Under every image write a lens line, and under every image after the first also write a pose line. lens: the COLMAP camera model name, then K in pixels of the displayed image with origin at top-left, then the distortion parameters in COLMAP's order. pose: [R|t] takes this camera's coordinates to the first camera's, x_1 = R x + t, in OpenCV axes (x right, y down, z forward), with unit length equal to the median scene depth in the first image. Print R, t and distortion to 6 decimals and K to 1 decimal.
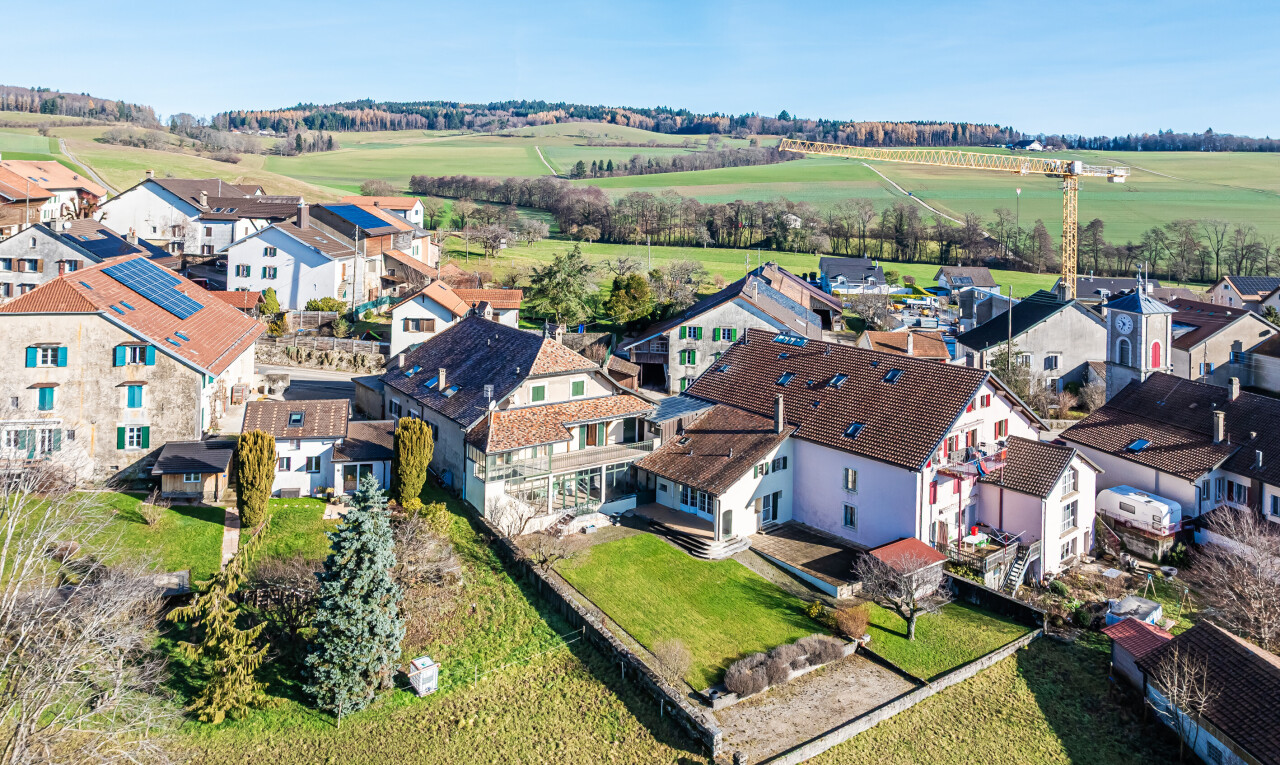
lens RADIAL K [[1550.8, 0, 640.6], [0, 1550.8, 382.8], [0, 0, 1]] dist [-0.047488, 0.000000]
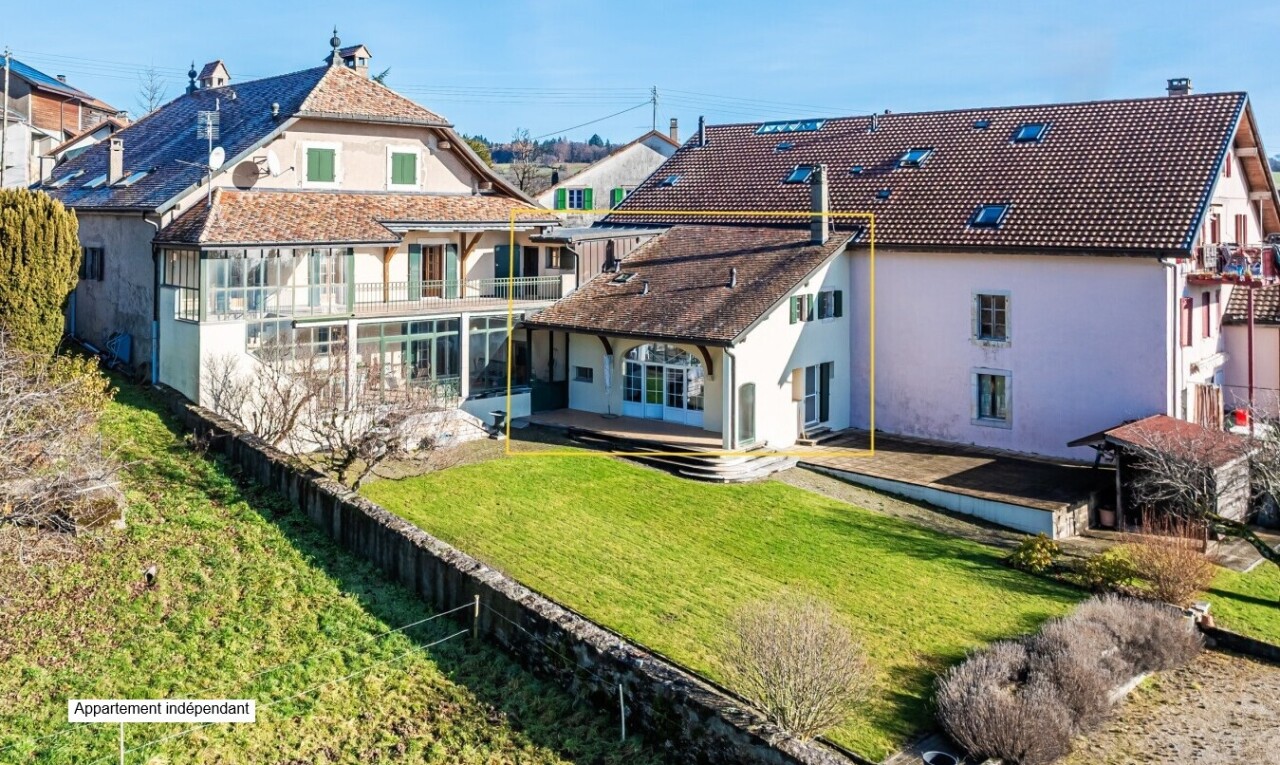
lens RADIAL K [[1550.8, 0, 614.4], [0, 1550.8, 326.7], [0, 0, 1]] dist [-0.047488, 0.000000]
pose [[0.991457, -0.025440, 0.127931, -0.040102], [0.040313, 0.992542, -0.115043, 0.115522], [-0.124051, 0.119217, 0.985088, 0.548181]]
